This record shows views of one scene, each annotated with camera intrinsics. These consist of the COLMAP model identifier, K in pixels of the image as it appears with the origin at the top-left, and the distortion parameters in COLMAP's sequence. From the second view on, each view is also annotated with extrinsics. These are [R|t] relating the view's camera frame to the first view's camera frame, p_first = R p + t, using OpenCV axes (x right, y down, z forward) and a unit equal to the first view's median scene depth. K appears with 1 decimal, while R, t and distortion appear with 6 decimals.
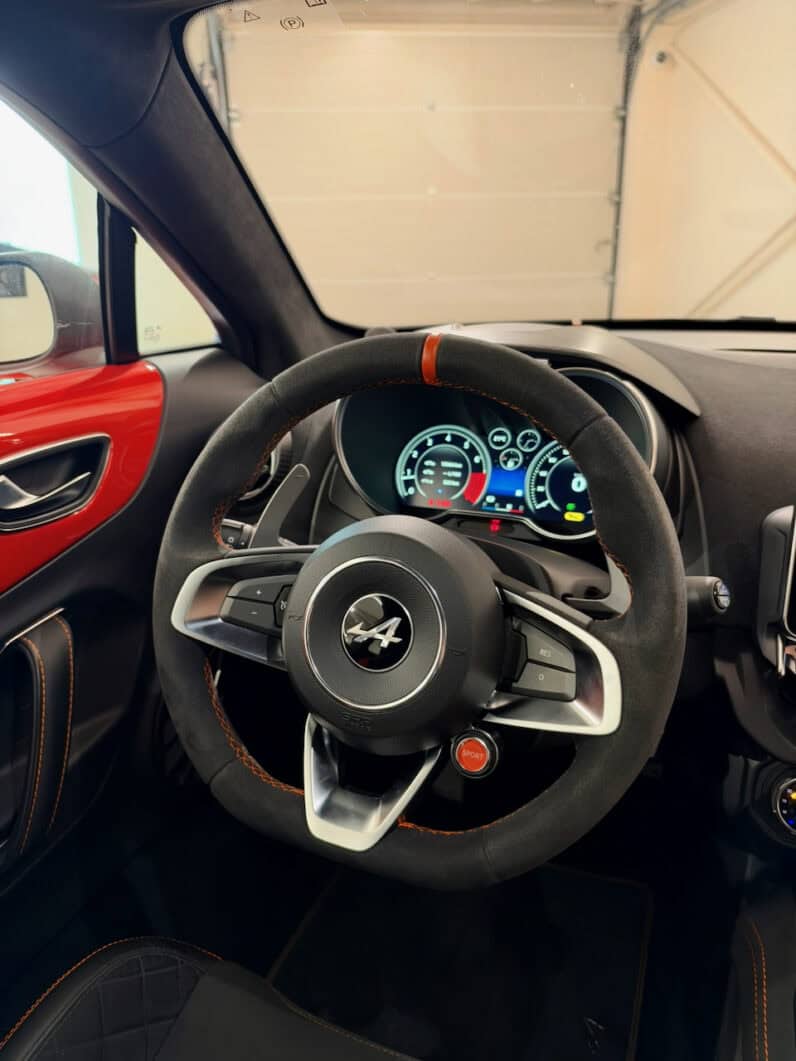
lens RADIAL K [[791.5, 0, 399.9], [0, 791.5, 547.1], [0, 0, 1]] dist [0.035696, -0.064867]
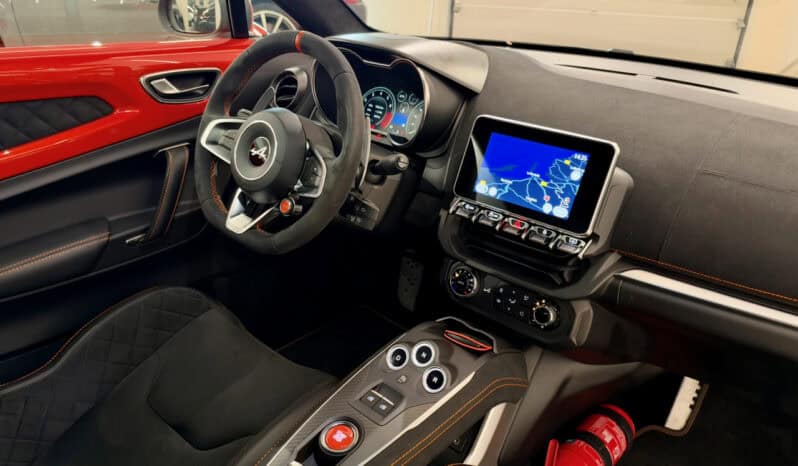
lens RADIAL K [[587.5, 0, 397.1], [0, 587.5, 253.8], [0, 0, 1]] dist [0.049716, -0.085570]
pose [[0.941920, 0.195635, -0.272973, 0.590212], [-0.173999, 0.979492, 0.101584, 0.098117], [0.287248, -0.048186, 0.956643, -0.412591]]
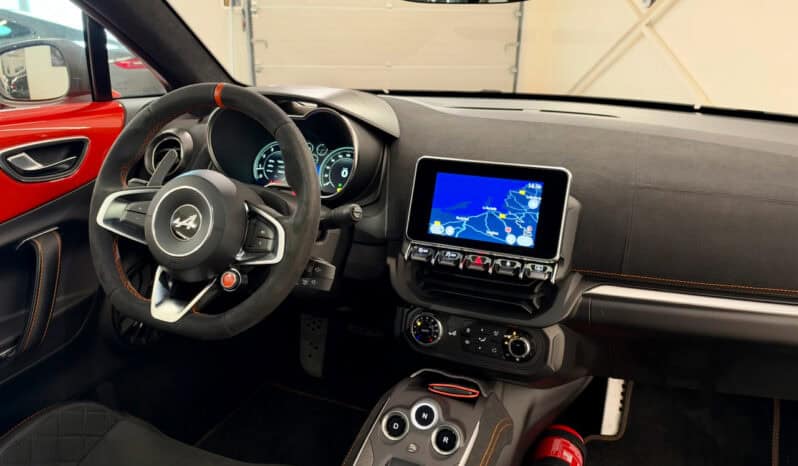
lens RADIAL K [[587.5, 0, 397.9], [0, 587.5, 242.1], [0, 0, 1]] dist [0.049716, -0.085570]
pose [[0.999457, 0.026553, 0.019531, 0.317875], [-0.025824, 0.998994, -0.036656, 0.127126], [-0.020485, 0.036132, 0.999137, -0.371697]]
